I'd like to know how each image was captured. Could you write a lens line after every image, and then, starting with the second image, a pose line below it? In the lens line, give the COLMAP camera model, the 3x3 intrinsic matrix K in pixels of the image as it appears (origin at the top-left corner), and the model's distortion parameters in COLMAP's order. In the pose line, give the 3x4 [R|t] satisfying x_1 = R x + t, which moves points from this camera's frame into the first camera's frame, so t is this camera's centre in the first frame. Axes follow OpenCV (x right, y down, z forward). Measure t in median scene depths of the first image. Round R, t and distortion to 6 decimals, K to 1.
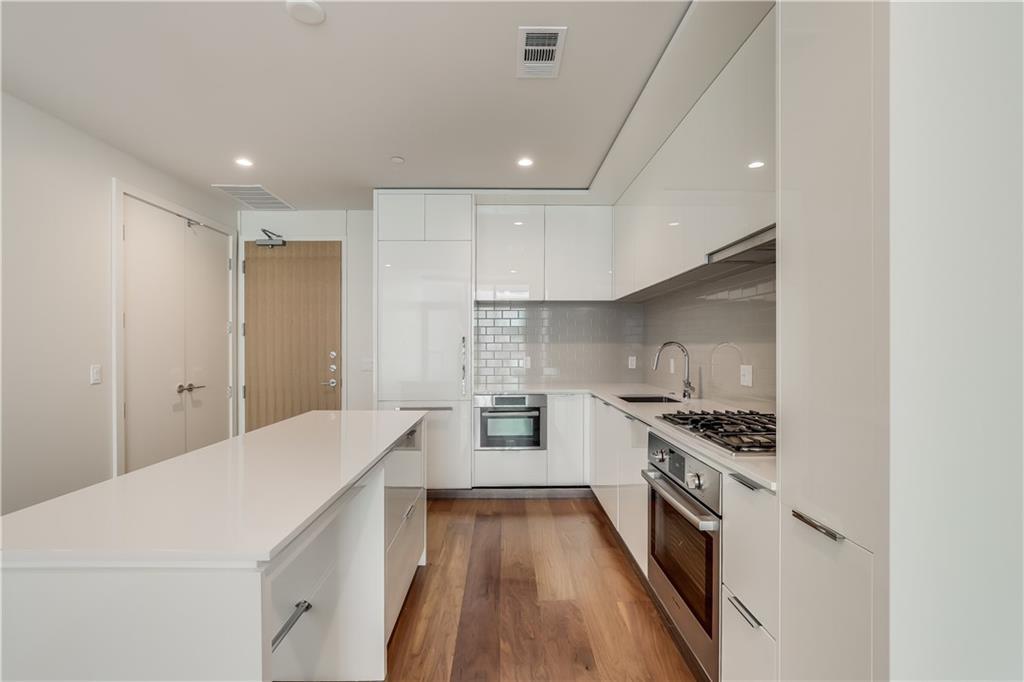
lens RADIAL K [[469.4, 0, 511.8], [0, 469.4, 348.7], [0, 0, 1]] dist [-0.010841, 0.003354]
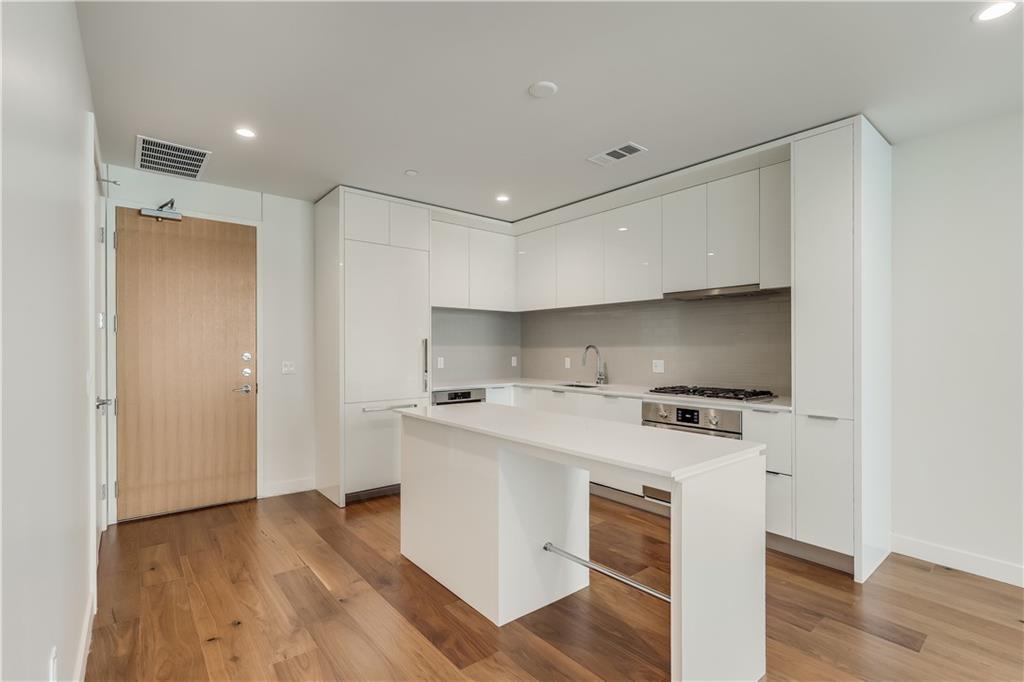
lens RADIAL K [[469.4, 0, 516.2], [0, 469.4, 346.2], [0, 0, 1]] dist [-0.010841, 0.003354]
pose [[0.780115, 0.008128, 0.625583, -0.614581], [-0.000790, 0.999928, -0.012007, 0.004265], [-0.625636, 0.008873, 0.780065, 0.016272]]
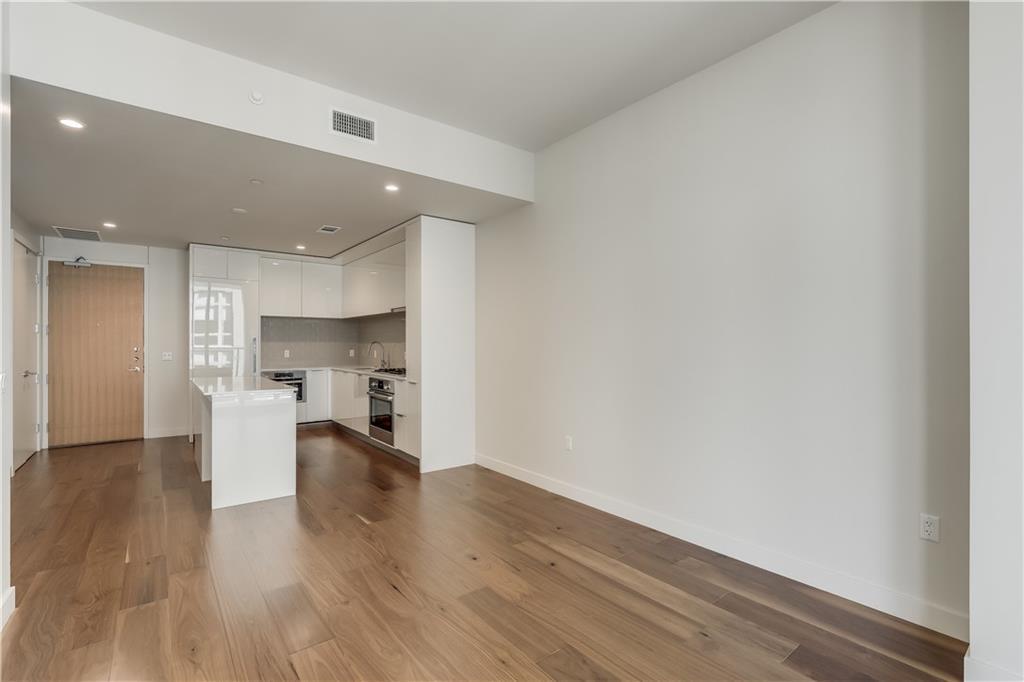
lens RADIAL K [[469.4, 0, 514.9], [0, 469.4, 338.8], [0, 0, 1]] dist [-0.010841, 0.003354]
pose [[0.803157, 0.009515, 0.595691, -0.348665], [-0.000639, 0.999886, -0.015110, 0.002490], [-0.595766, 0.011755, 0.803072, -0.897550]]
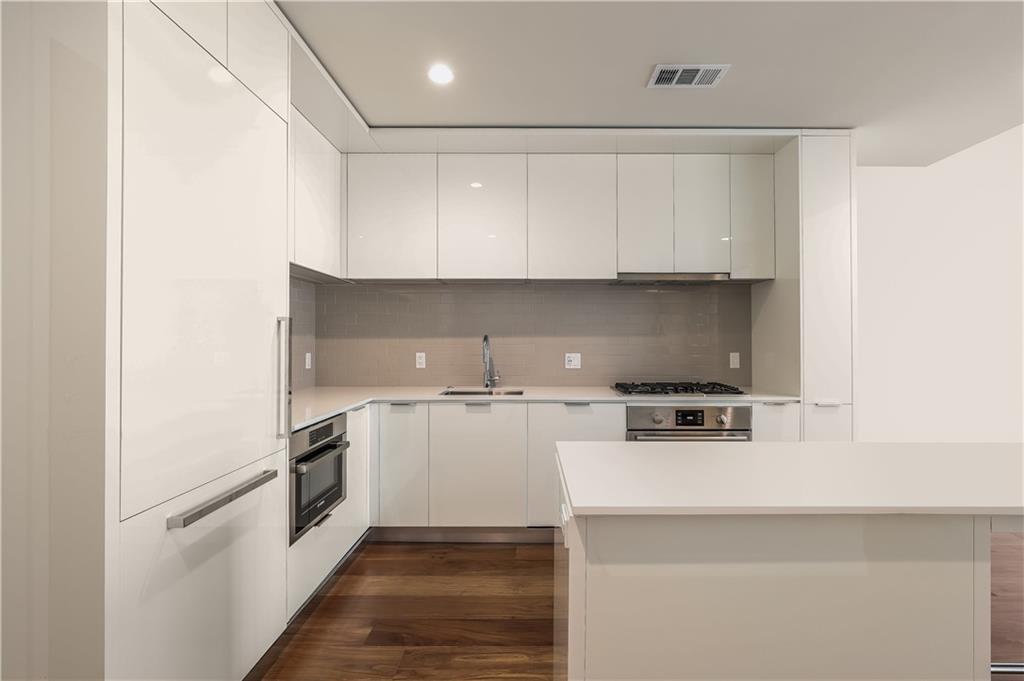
lens RADIAL K [[469.8, 0, 520.7], [0, 469.8, 337.0], [0, 0, 1]] dist [-0.002560, -0.001844]
pose [[0.022065, 0.008659, 0.999719, -0.575290], [0.005328, 0.999947, -0.008778, -0.000638], [-0.999742, 0.005520, 0.022018, 0.744335]]
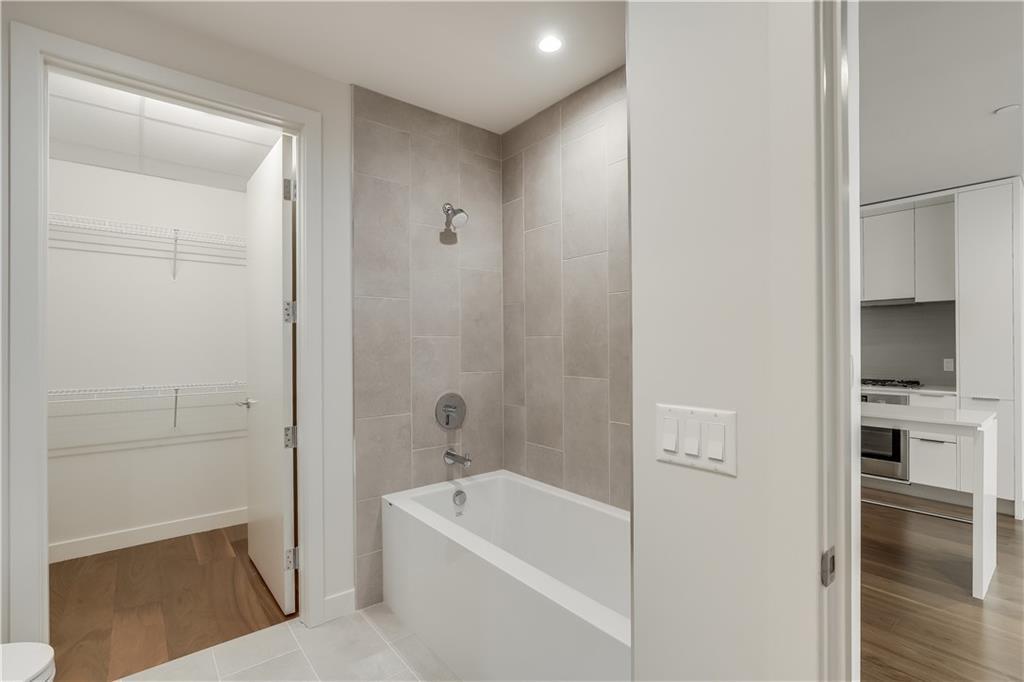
lens RADIAL K [[469.4, 0, 508.9], [0, 469.4, 344.3], [0, 0, 1]] dist [-0.010841, 0.003354]
pose [[0.794088, 0.001259, 0.607801, -1.156667], [0.004929, 0.999952, -0.008511, -0.005677], [-0.607782, 0.009754, 0.794044, 0.111582]]
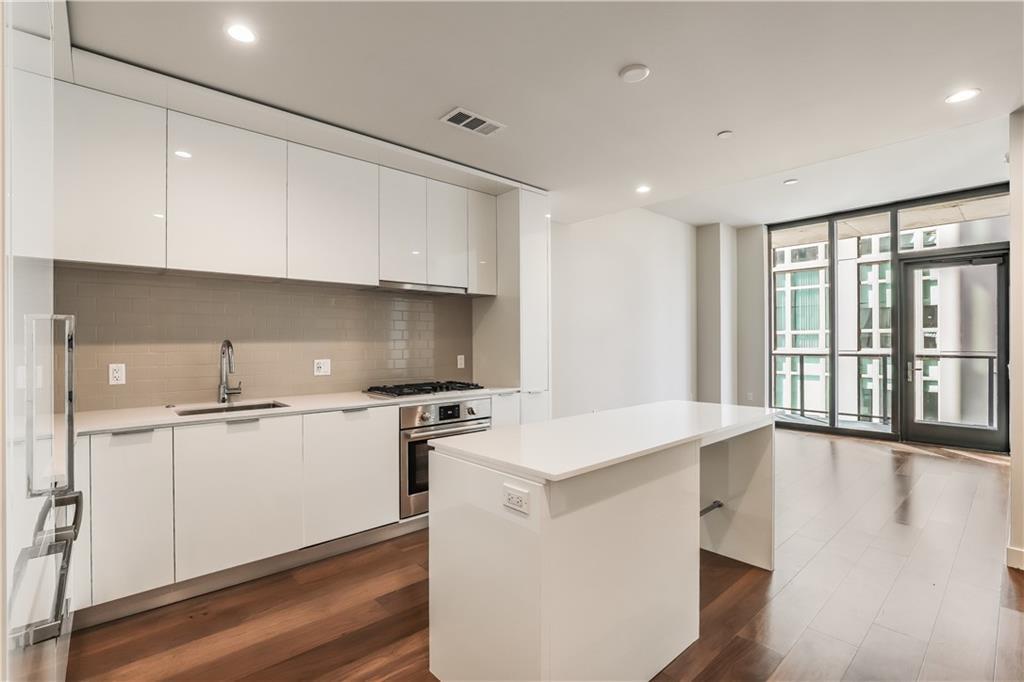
lens RADIAL K [[469.8, 0, 509.7], [0, 469.8, 340.1], [0, 0, 1]] dist [-0.002560, -0.001844]
pose [[-0.645881, 0.014801, 0.763295, -0.551272], [0.012359, 0.999884, -0.008932, -0.000263], [-0.763338, 0.003665, -0.645988, 0.962572]]
